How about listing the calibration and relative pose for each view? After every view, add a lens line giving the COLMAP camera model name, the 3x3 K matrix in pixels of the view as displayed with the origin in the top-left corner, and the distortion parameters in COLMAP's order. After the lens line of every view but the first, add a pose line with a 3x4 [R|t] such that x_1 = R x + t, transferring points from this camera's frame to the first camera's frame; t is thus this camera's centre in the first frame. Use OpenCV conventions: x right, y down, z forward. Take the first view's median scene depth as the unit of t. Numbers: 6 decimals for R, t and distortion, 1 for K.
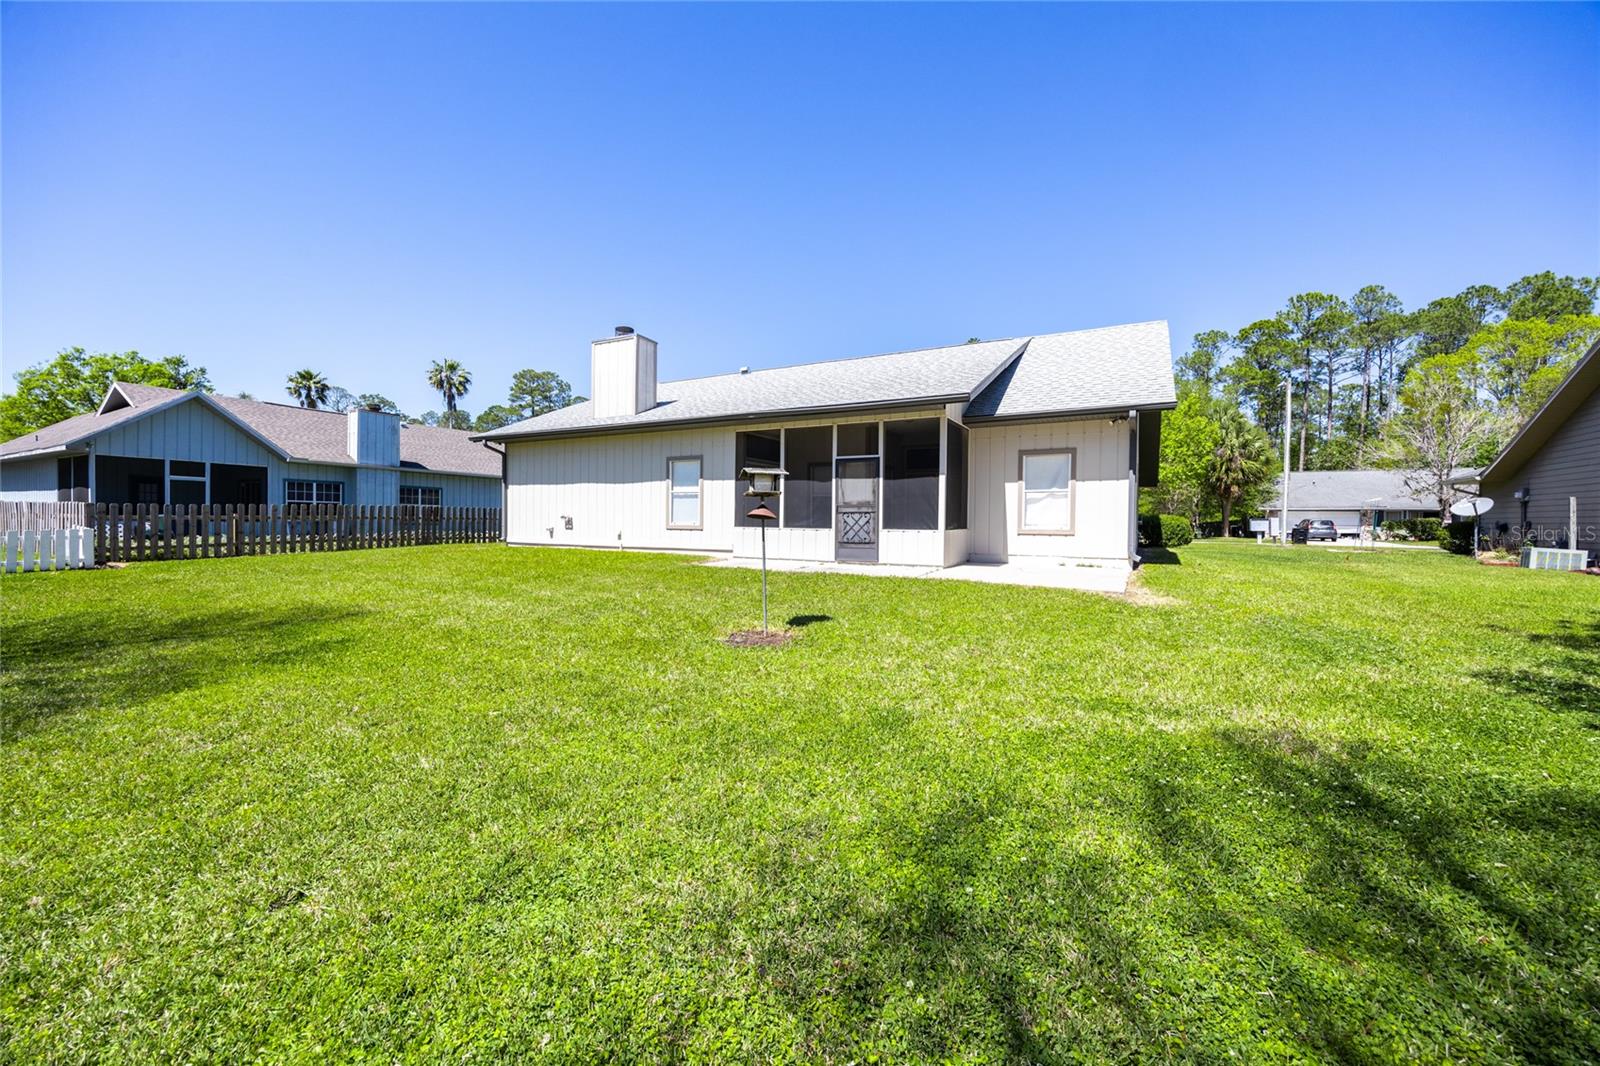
lens RADIAL K [[643.9, 0, 795.4], [0, 643.9, 524.4], [0, 0, 1]] dist [-0.000778, 0.000065]
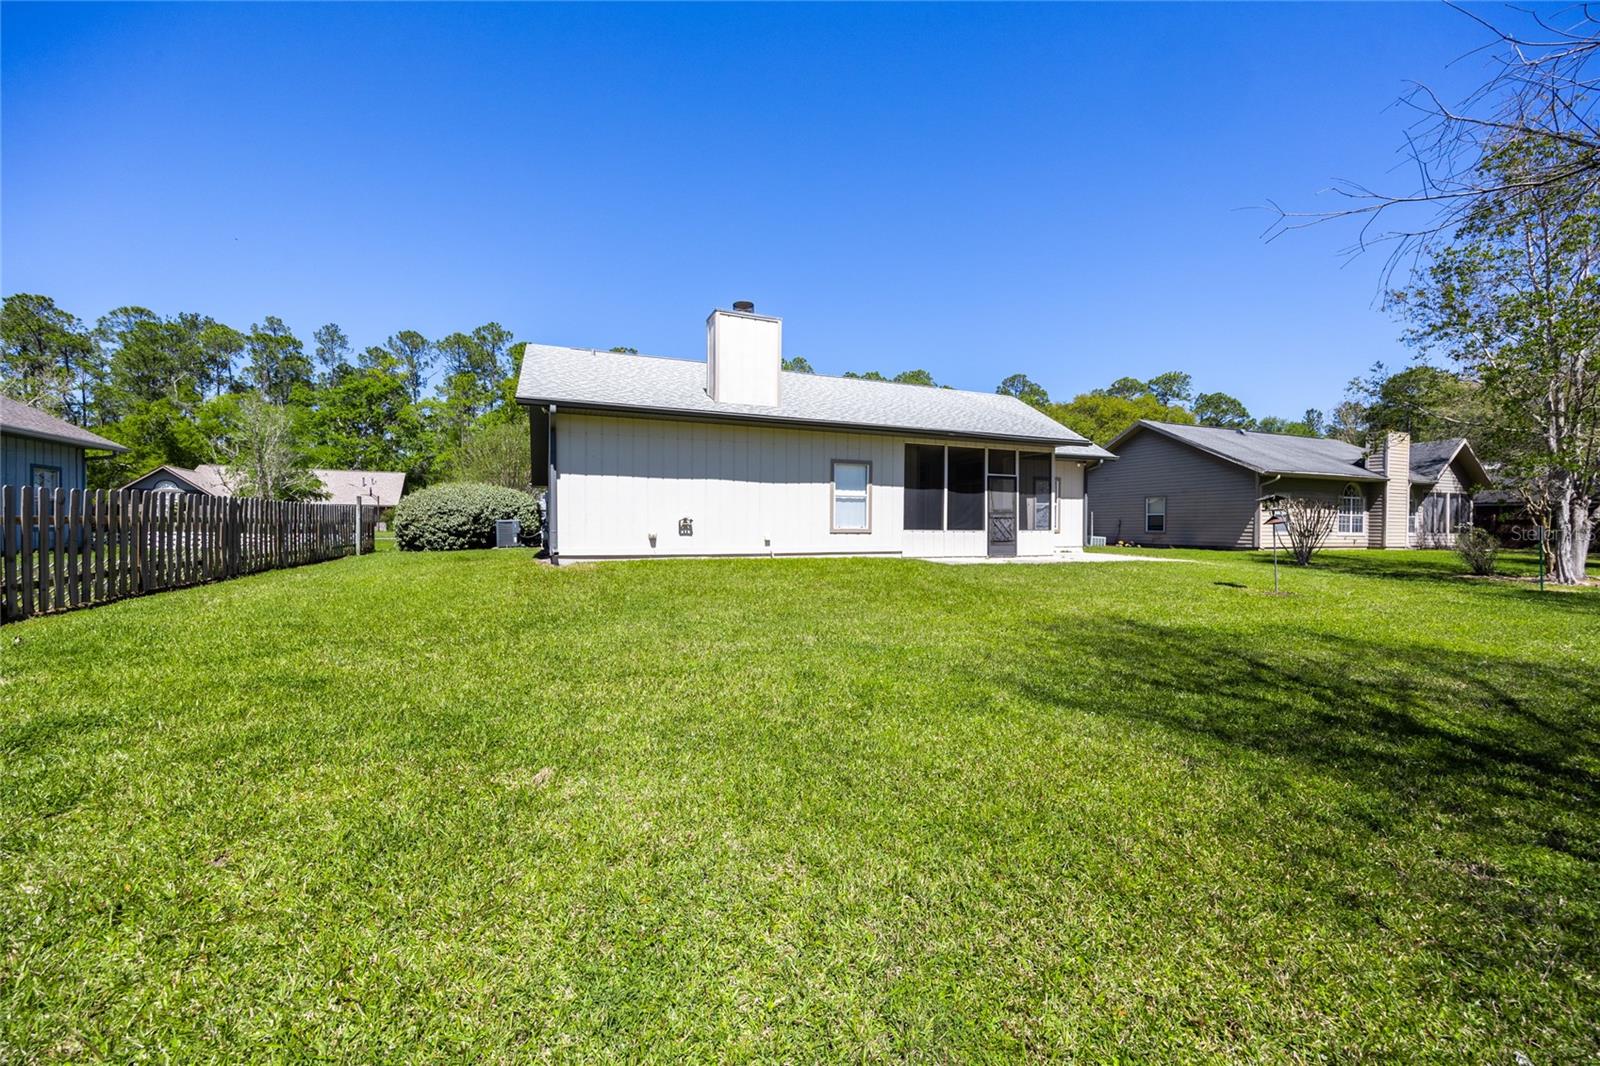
lens RADIAL K [[643.9, 0, 795.4], [0, 643.9, 524.4], [0, 0, 1]] dist [-0.000778, 0.000065]
pose [[0.607846, -0.003781, 0.794046, -1.080033], [0.005030, 0.999987, 0.000911, -0.007539], [-0.794039, 0.003440, 0.607857, 0.485284]]
